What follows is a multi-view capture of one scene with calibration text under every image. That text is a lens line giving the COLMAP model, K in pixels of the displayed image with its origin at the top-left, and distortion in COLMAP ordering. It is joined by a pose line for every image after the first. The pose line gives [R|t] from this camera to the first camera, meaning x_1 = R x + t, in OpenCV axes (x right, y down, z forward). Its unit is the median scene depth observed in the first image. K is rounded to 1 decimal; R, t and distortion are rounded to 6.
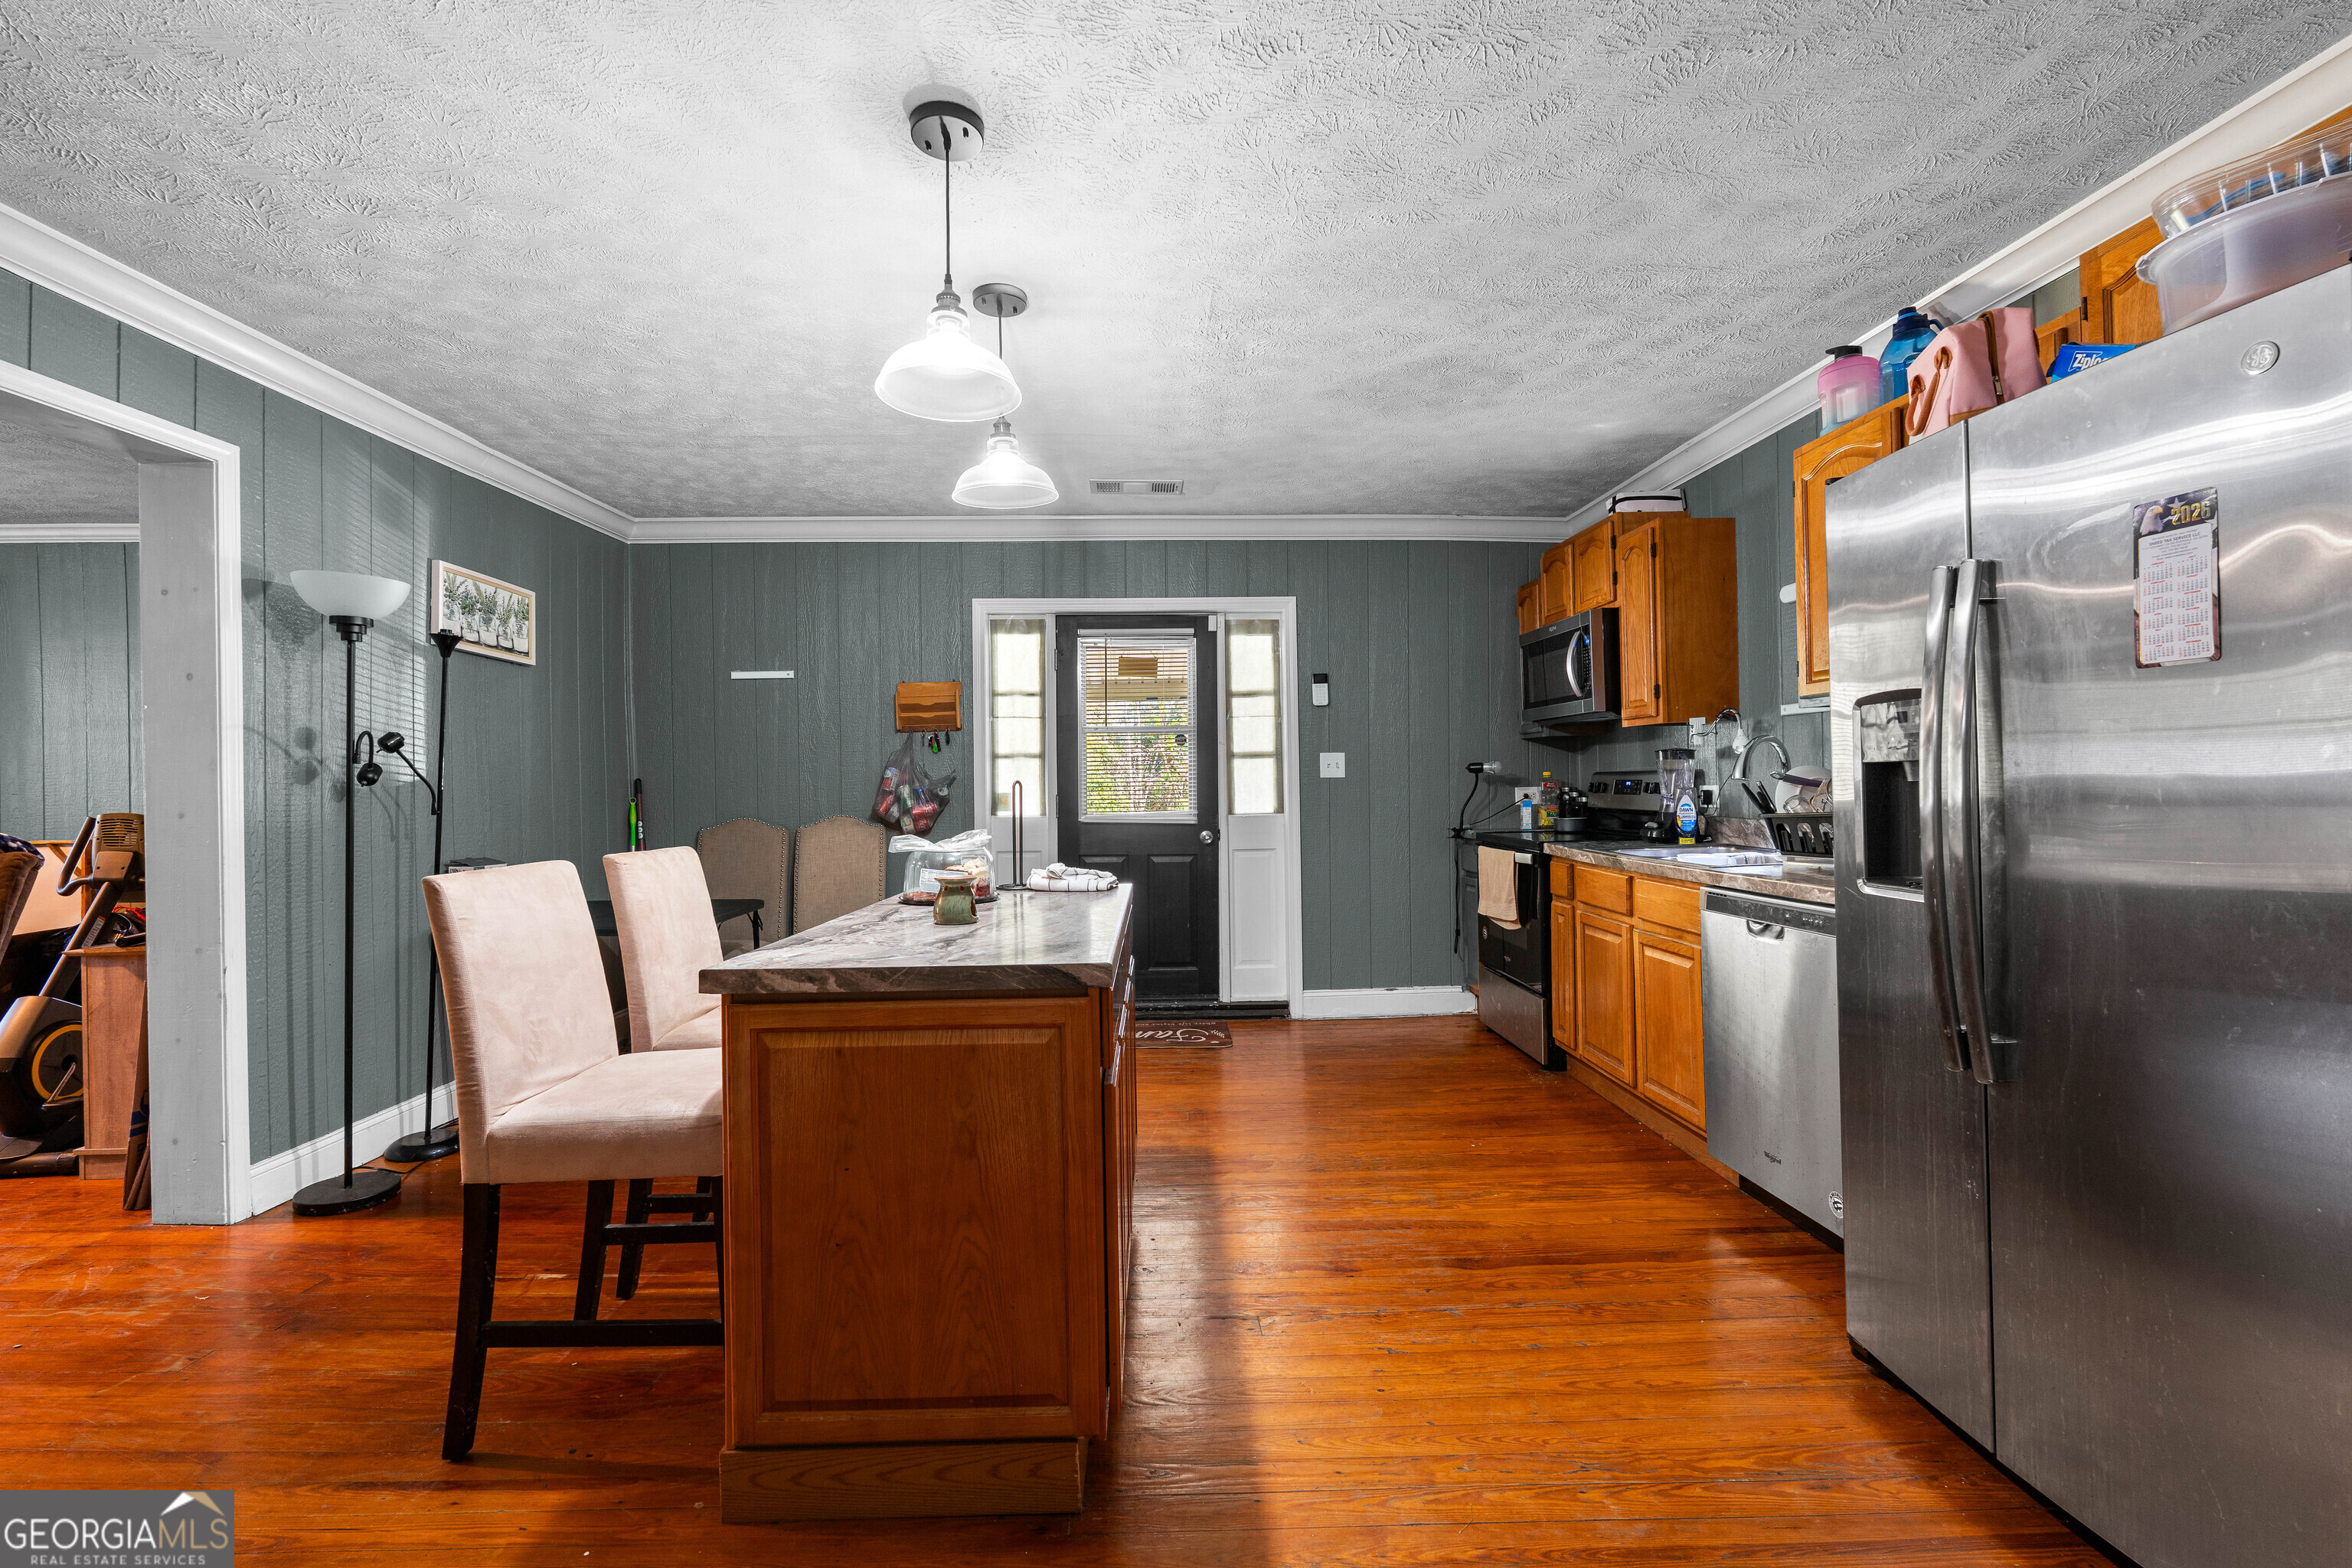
lens RADIAL K [[1026.6, 0, 1171.7], [0, 1026.6, 781.7], [0, 0, 1]] dist [-0.002708, 0.000966]
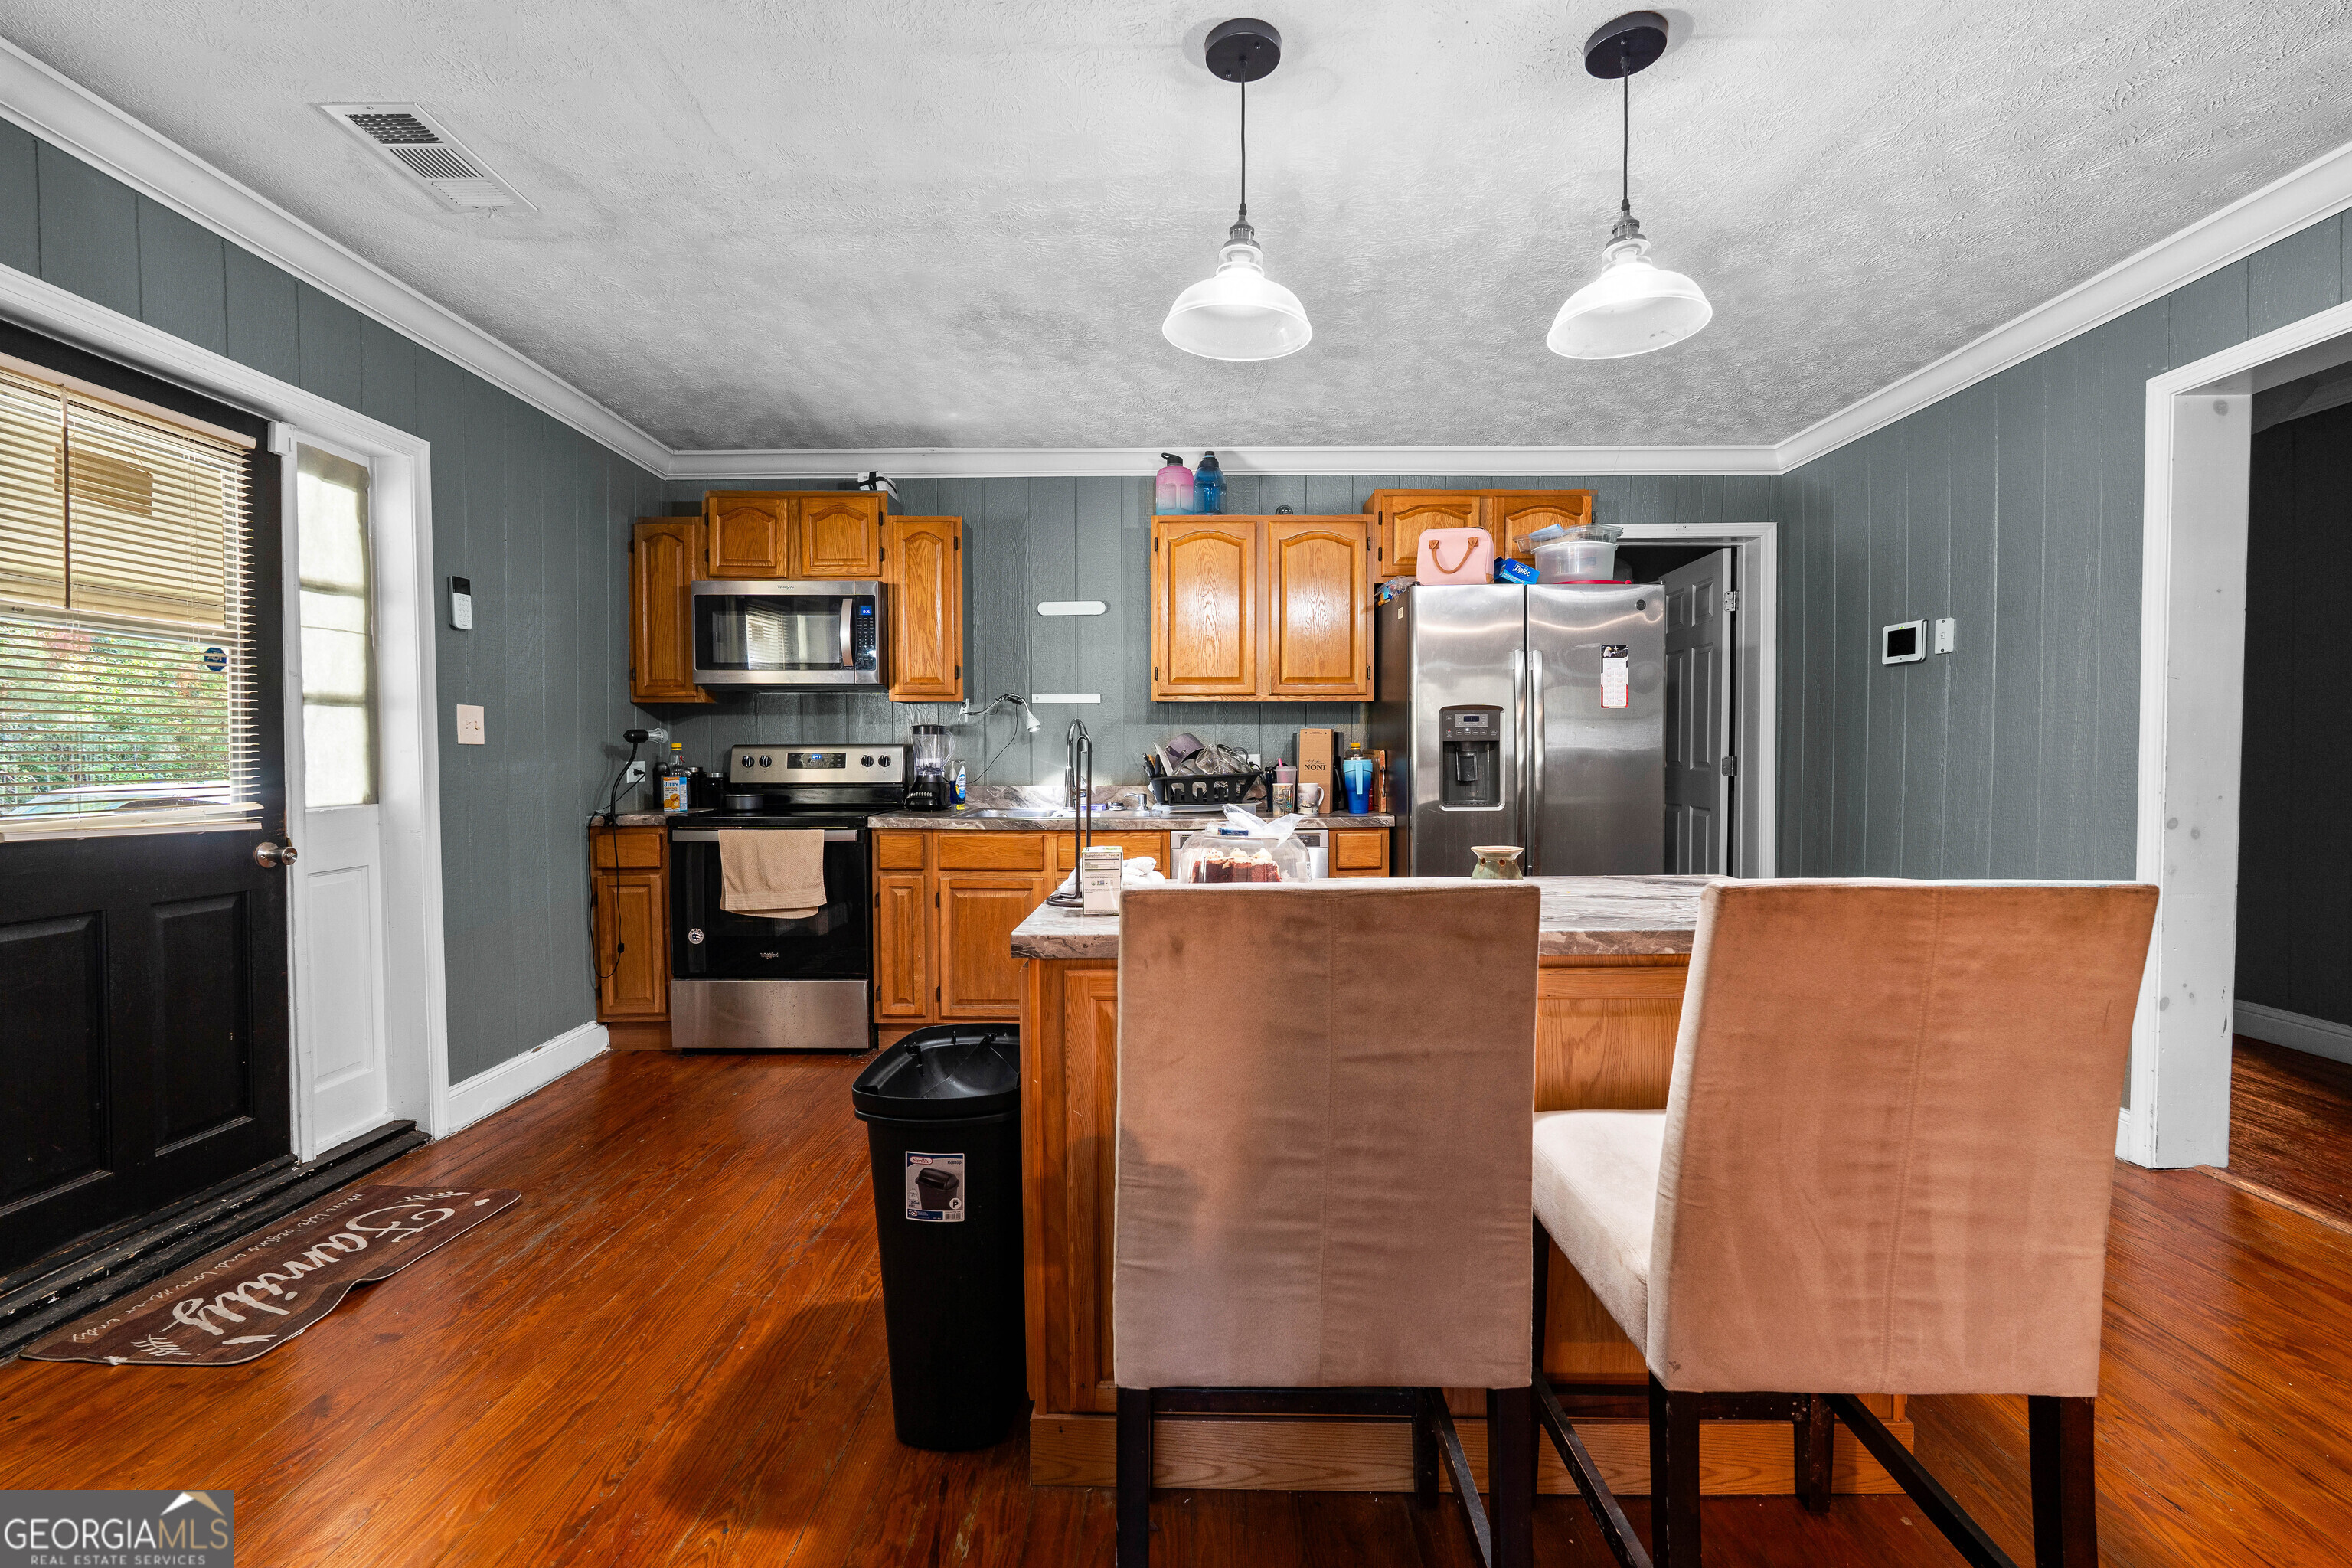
lens RADIAL K [[1026.6, 0, 1171.7], [0, 1026.6, 781.7], [0, 0, 1]] dist [-0.002708, 0.000966]
pose [[0.045880, -0.017271, 0.998798, -0.461056], [-0.000893, 0.999849, 0.017330, 0.007923], [-0.998947, -0.001687, 0.045858, 0.535530]]
